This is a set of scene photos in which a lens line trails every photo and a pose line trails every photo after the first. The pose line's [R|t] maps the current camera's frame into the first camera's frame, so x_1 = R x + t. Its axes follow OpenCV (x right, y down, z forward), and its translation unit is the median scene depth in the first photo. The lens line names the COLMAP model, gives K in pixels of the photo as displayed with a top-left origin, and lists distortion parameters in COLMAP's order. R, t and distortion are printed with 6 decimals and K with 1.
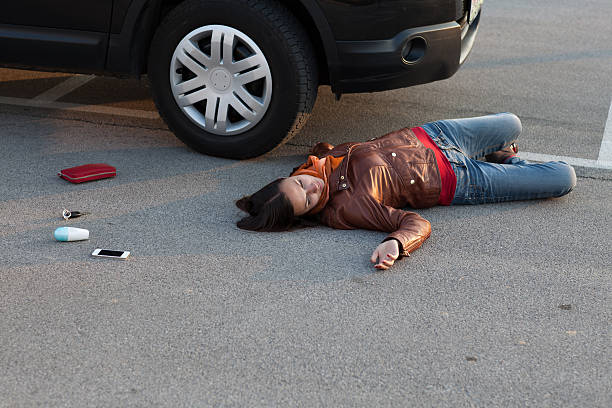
lens RADIAL K [[1437.3, 0, 306.0], [0, 1437.3, 204.0], [0, 0, 1]] dist [-0.130996, -0.242376]
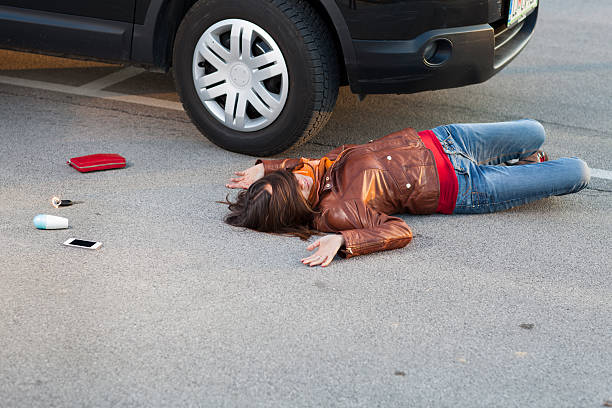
lens RADIAL K [[1432.2, 0, 306.0], [0, 1432.2, 204.0], [0, 0, 1]] dist [0.022115, -0.094490]
pose [[0.988923, 0.051476, -0.139217, 0.134848], [-0.051488, 0.998667, 0.003516, -0.003836], [0.139212, 0.003690, 0.990256, 0.031096]]
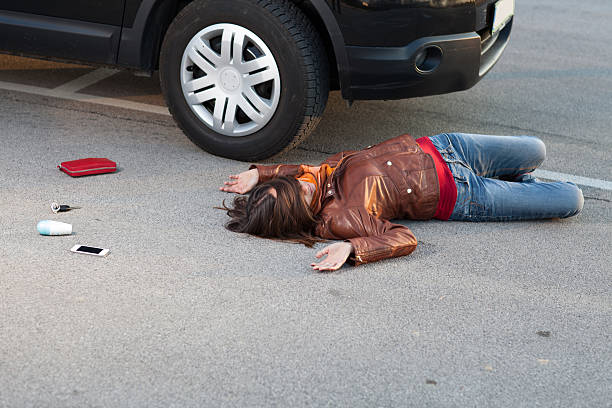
lens RADIAL K [[1437.3, 0, 306.0], [0, 1437.3, 204.0], [0, 0, 1]] dist [-0.130996, -0.242376]
pose [[0.996229, 0.056697, -0.065677, 0.065589], [-0.056710, 0.998389, 0.001657, -0.006311], [0.065665, 0.002074, 0.997840, 0.022413]]
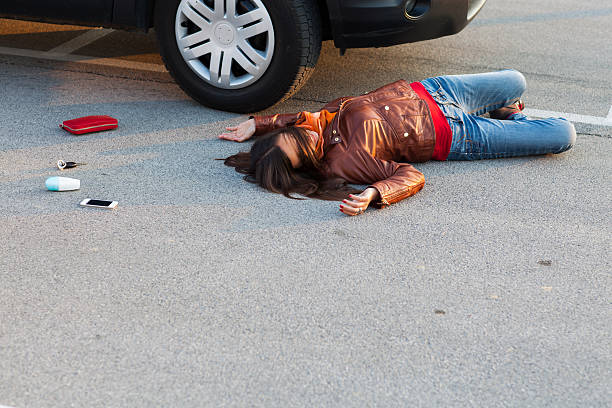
lens RADIAL K [[1432.2, 0, 306.0], [0, 1432.2, 204.0], [0, 0, 1]] dist [0.022115, -0.094490]
pose [[0.998541, 0.013580, -0.052265, 0.054666], [-0.012143, 0.999542, 0.027703, 0.004575], [0.052618, -0.027028, 0.998249, -0.002537]]
